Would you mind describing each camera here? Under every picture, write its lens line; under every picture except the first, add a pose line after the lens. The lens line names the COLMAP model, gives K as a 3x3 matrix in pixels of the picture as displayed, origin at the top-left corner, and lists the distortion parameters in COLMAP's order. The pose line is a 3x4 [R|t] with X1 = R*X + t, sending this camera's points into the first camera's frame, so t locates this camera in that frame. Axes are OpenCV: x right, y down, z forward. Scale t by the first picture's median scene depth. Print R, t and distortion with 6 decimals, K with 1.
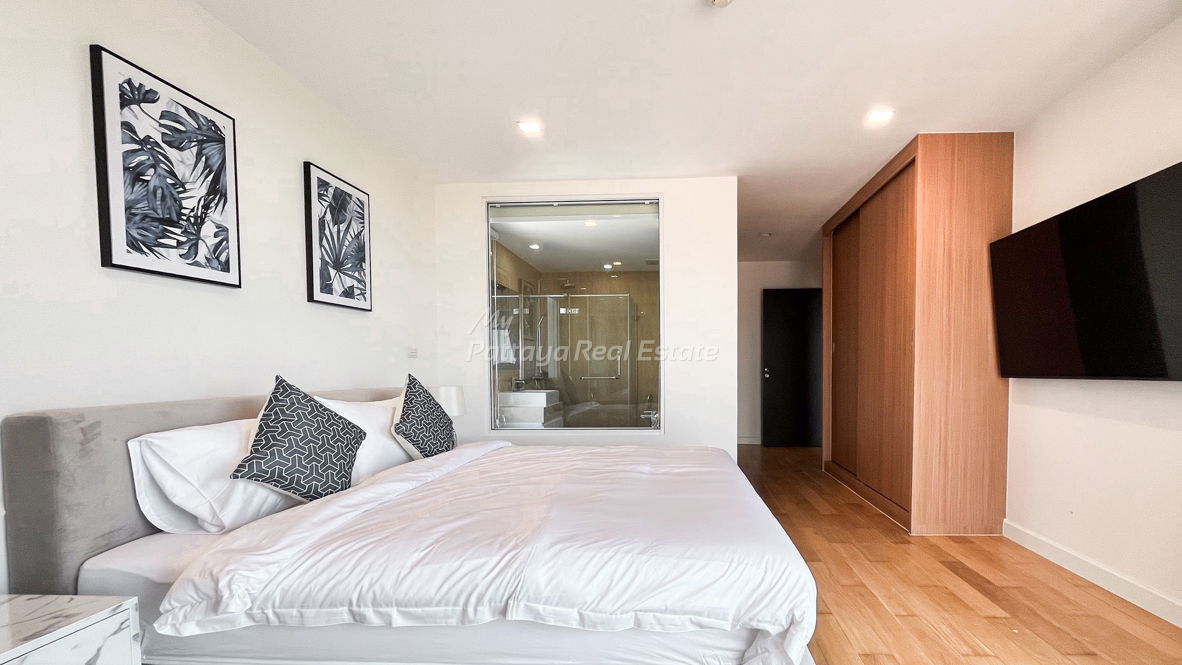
lens RADIAL K [[509.4, 0, 659.0], [0, 509.4, 382.5], [0, 0, 1]] dist [-0.001377, 0.000474]
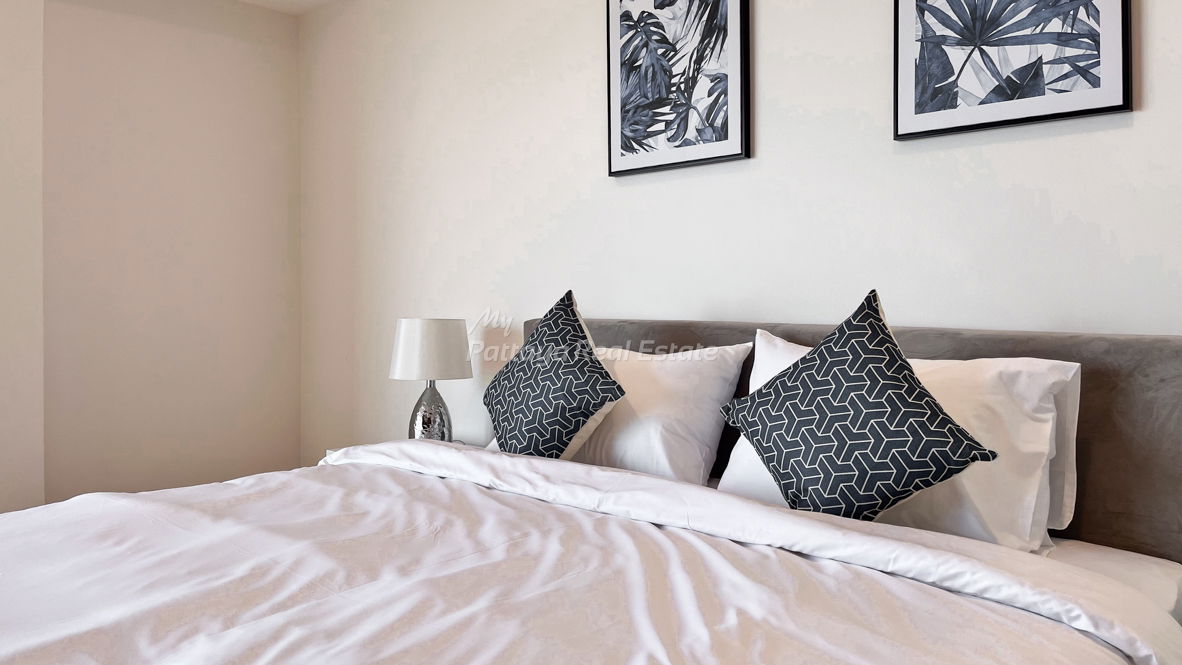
lens RADIAL K [[888.9, 0, 591.0], [0, 888.9, 332.5], [0, 0, 1]] dist [0.009504, -0.003034]
pose [[-0.651123, 0.041065, -0.757860, 0.196973], [-0.017349, 0.997469, 0.068955, -0.037792], [0.758774, 0.058046, -0.648762, 1.707997]]
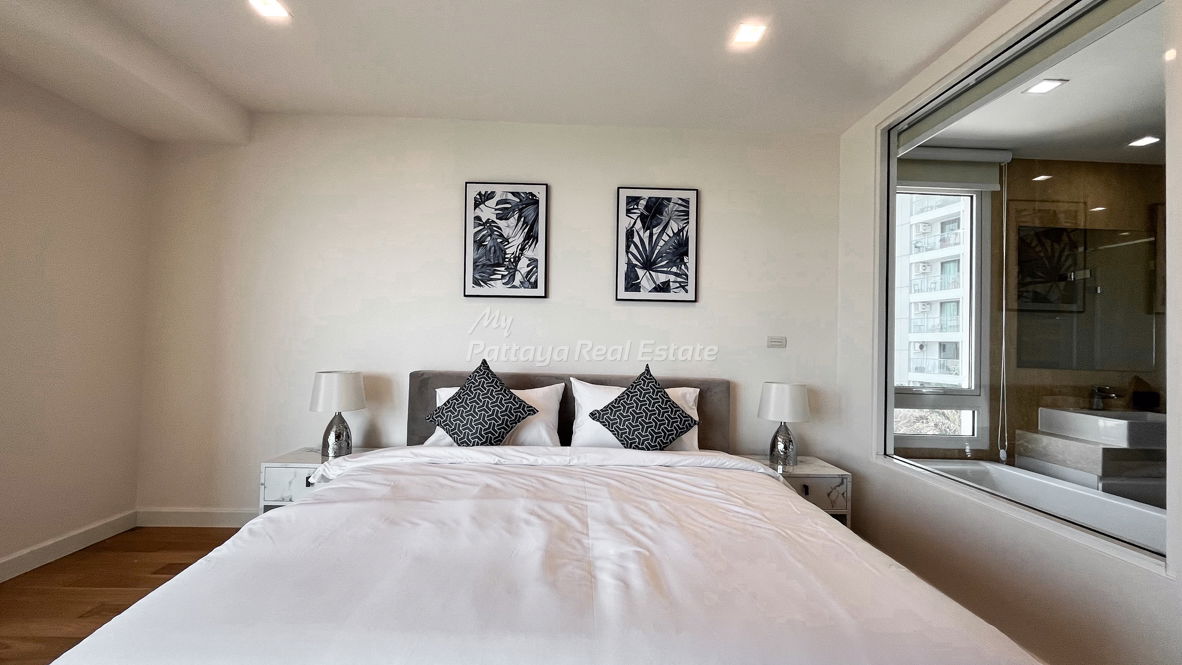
lens RADIAL K [[493.6, 0, 591.0], [0, 493.6, 332.5], [0, 0, 1]] dist [0.002921, 0.000038]
pose [[0.063989, -0.008346, -0.997916, 0.624054], [-0.057858, 0.998252, -0.012059, -0.082278], [0.996272, 0.058509, 0.063394, 1.110349]]
